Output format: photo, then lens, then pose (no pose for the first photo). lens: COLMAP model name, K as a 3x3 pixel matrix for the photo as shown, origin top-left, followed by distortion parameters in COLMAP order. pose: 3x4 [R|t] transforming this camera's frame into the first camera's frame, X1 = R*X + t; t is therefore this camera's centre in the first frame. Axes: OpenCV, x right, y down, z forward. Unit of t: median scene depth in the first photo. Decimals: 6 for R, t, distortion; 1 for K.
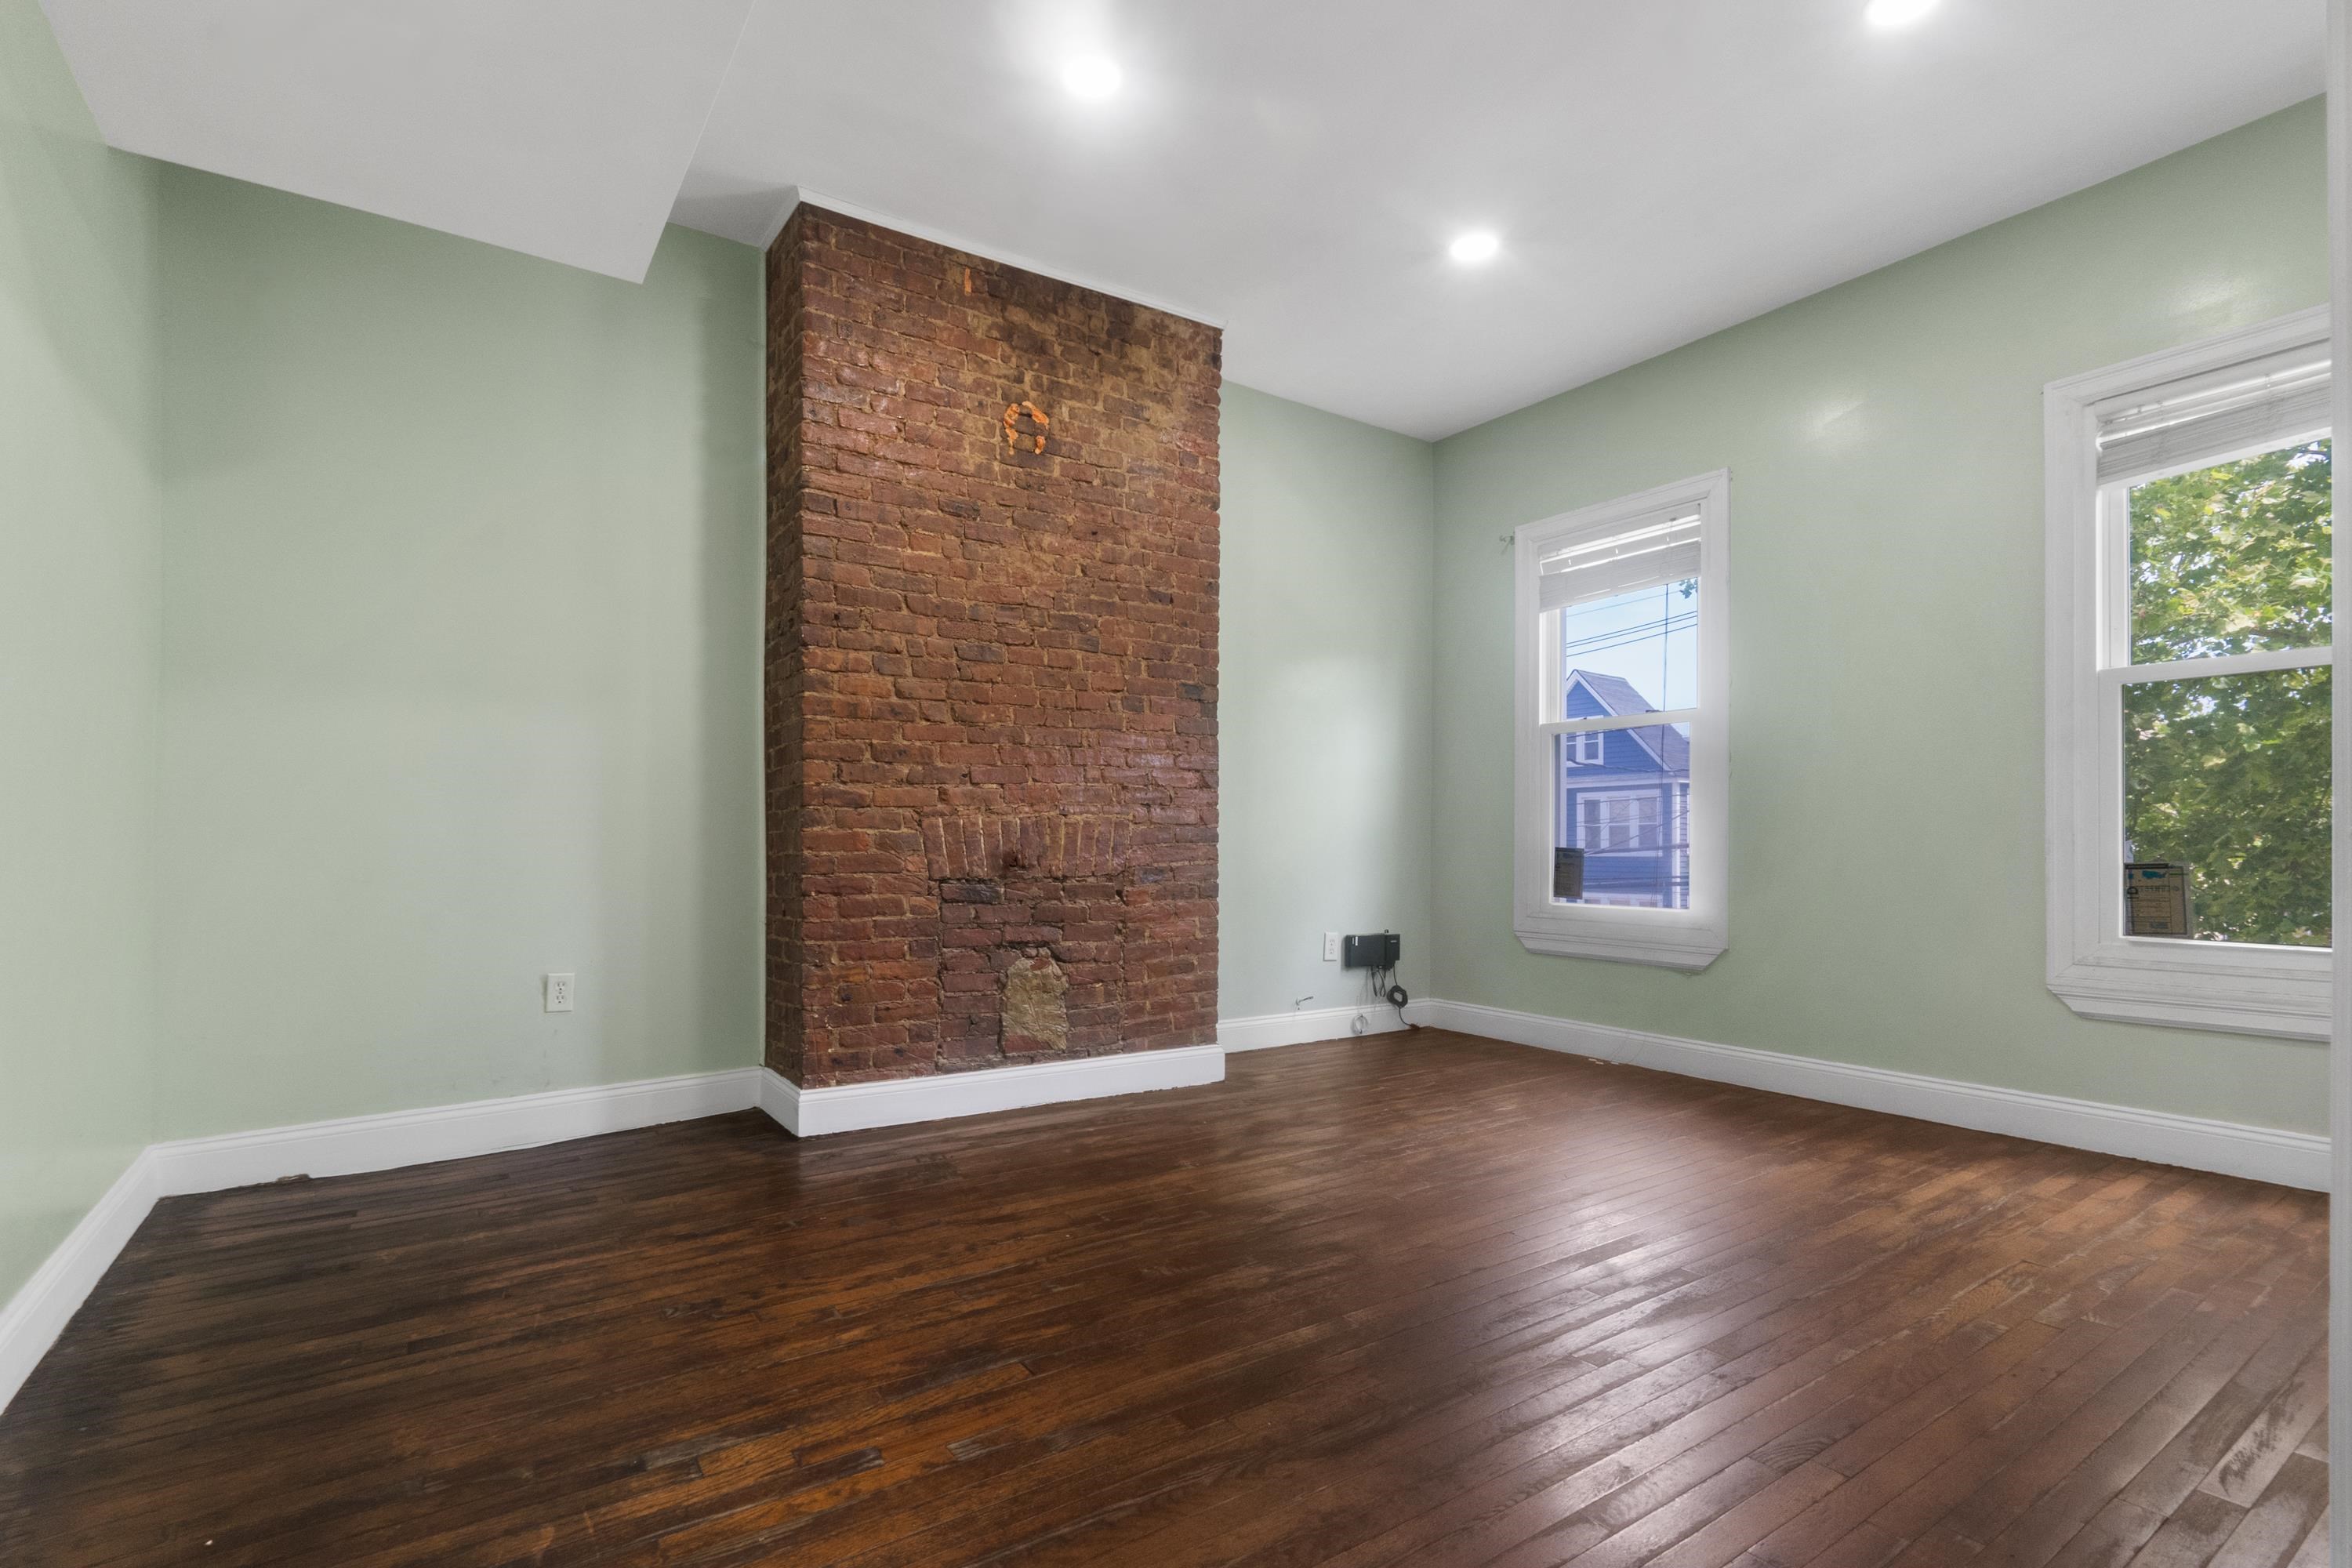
lens RADIAL K [[1095.3, 0, 1186.6], [0, 1095.3, 835.1], [0, 0, 1]] dist [-0.002642, 0.000399]
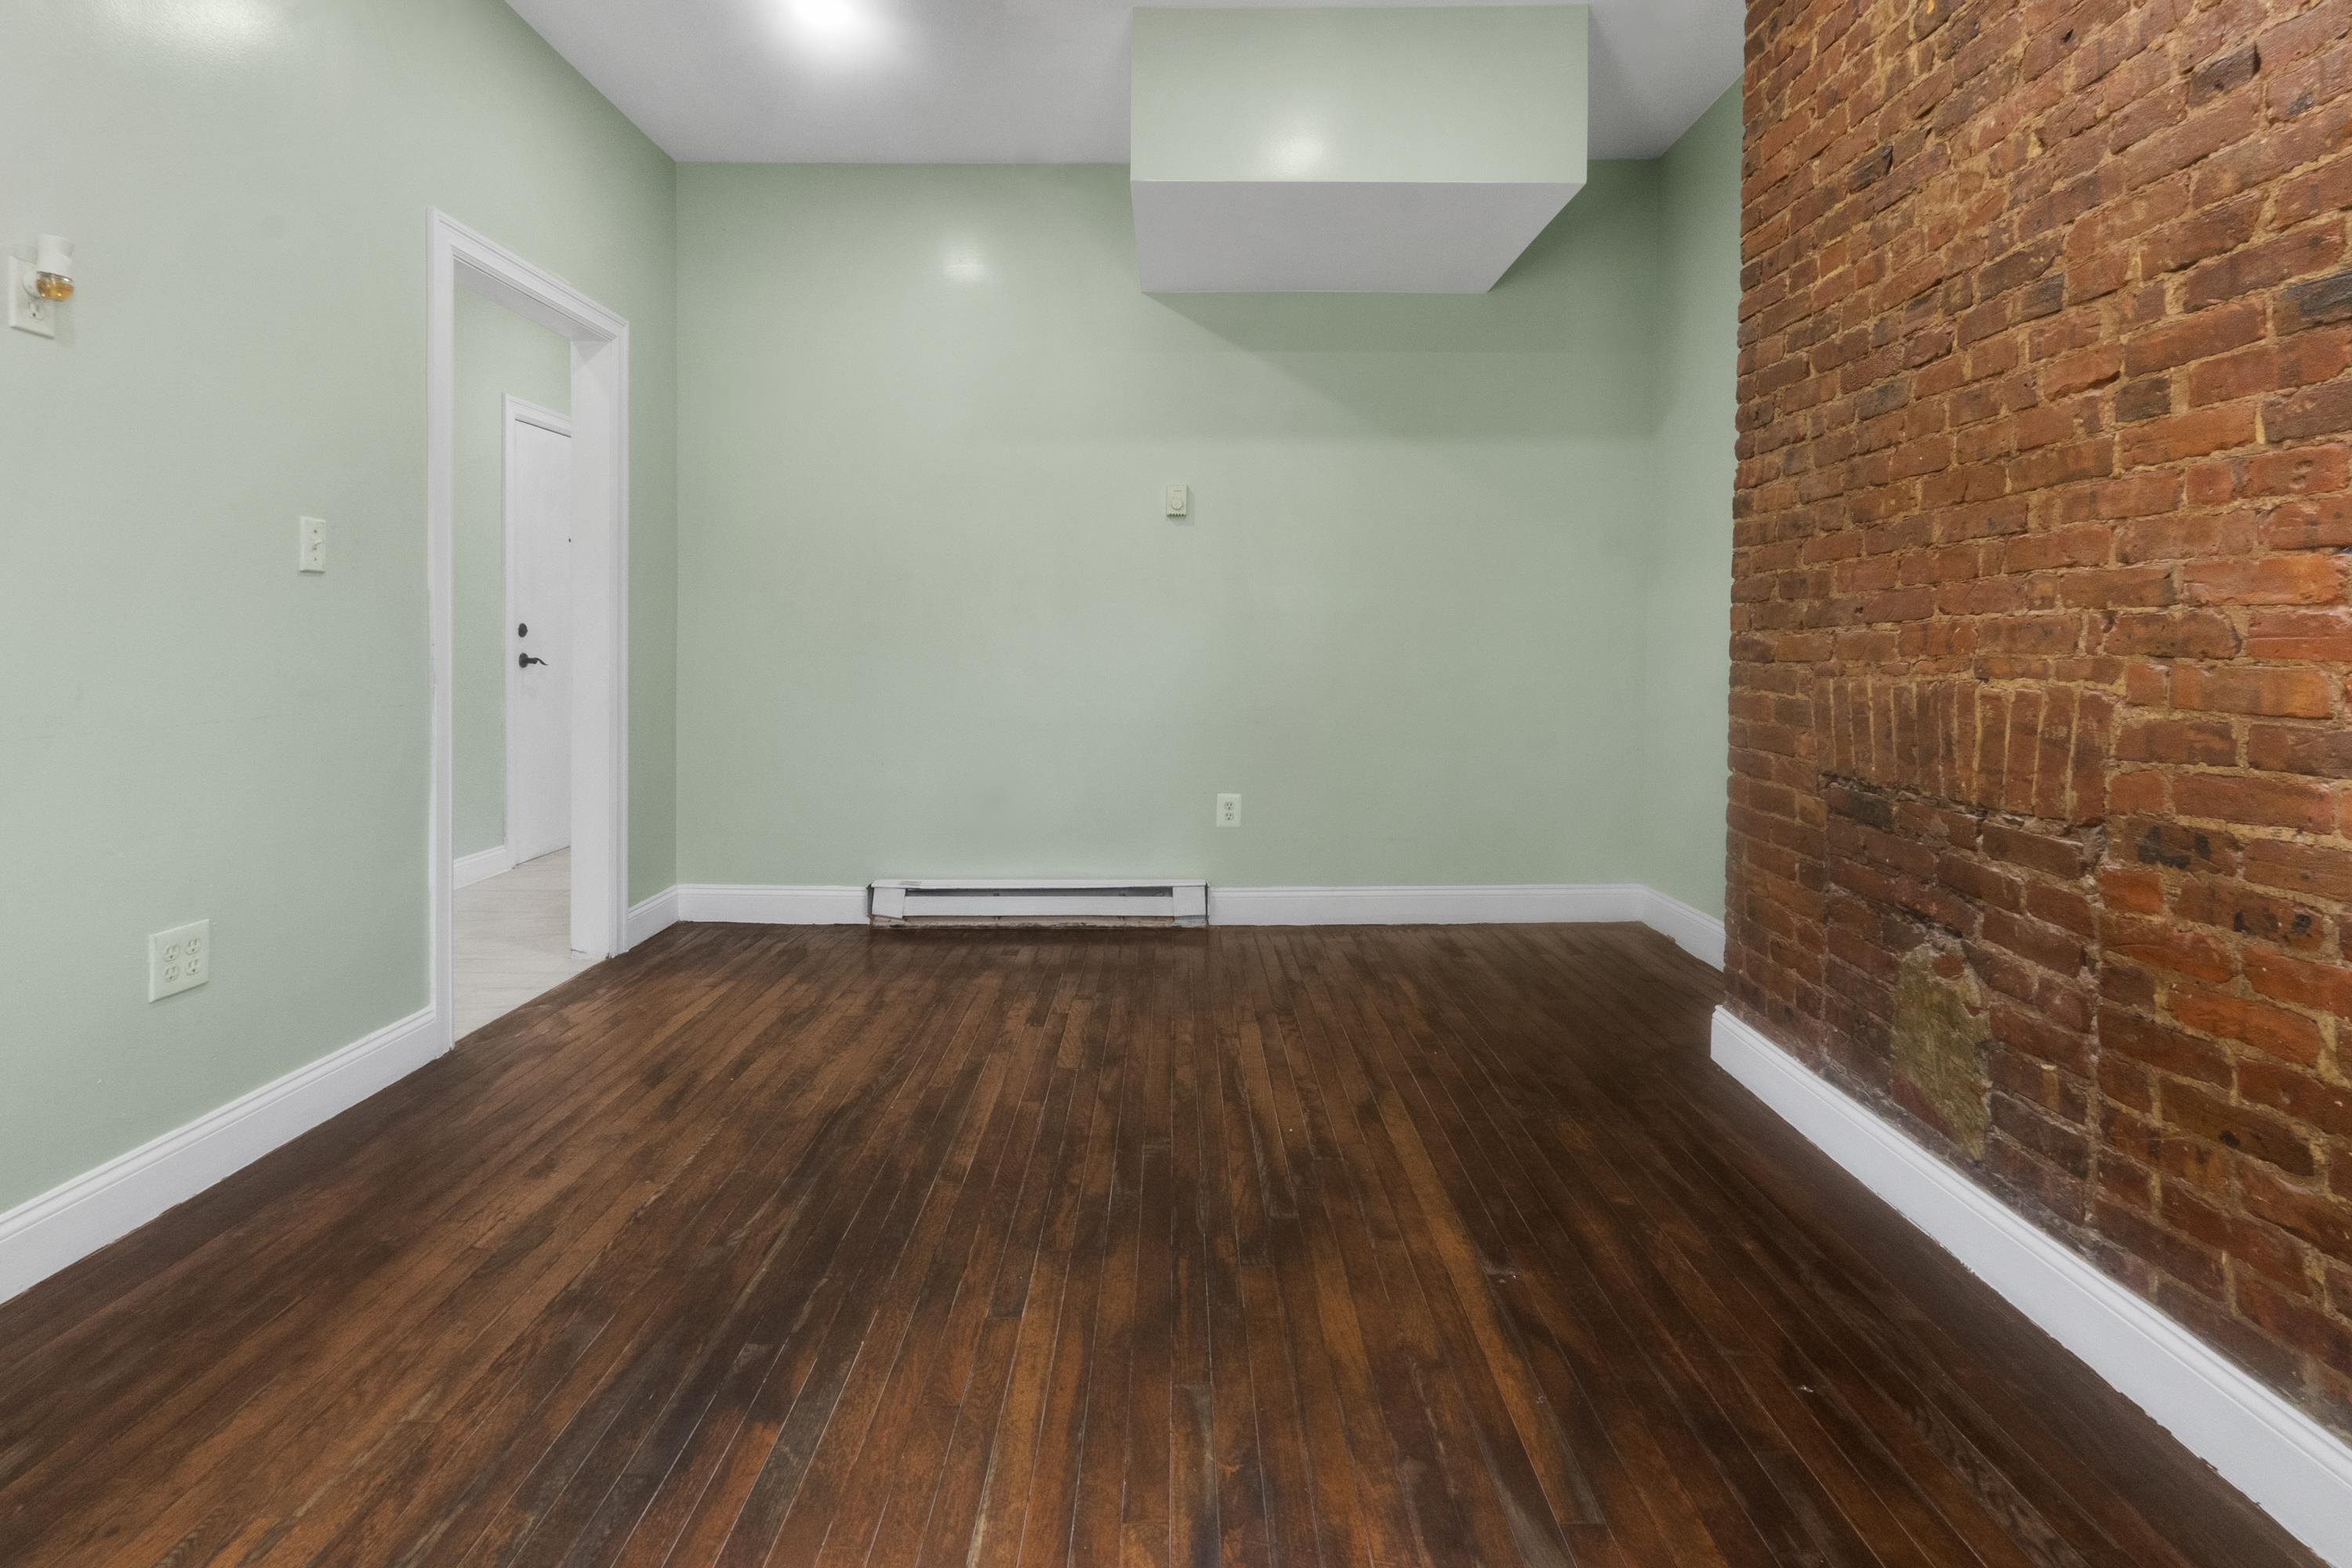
lens RADIAL K [[1133.9, 0, 1175.0], [0, 1133.9, 633.2], [0, 0, 1]] dist [0.001819, -0.000186]
pose [[-0.567597, -0.004725, -0.823293, 0.524688], [0.004451, 0.999951, -0.008808, -0.037151], [0.823294, -0.008664, -0.567548, 1.027559]]
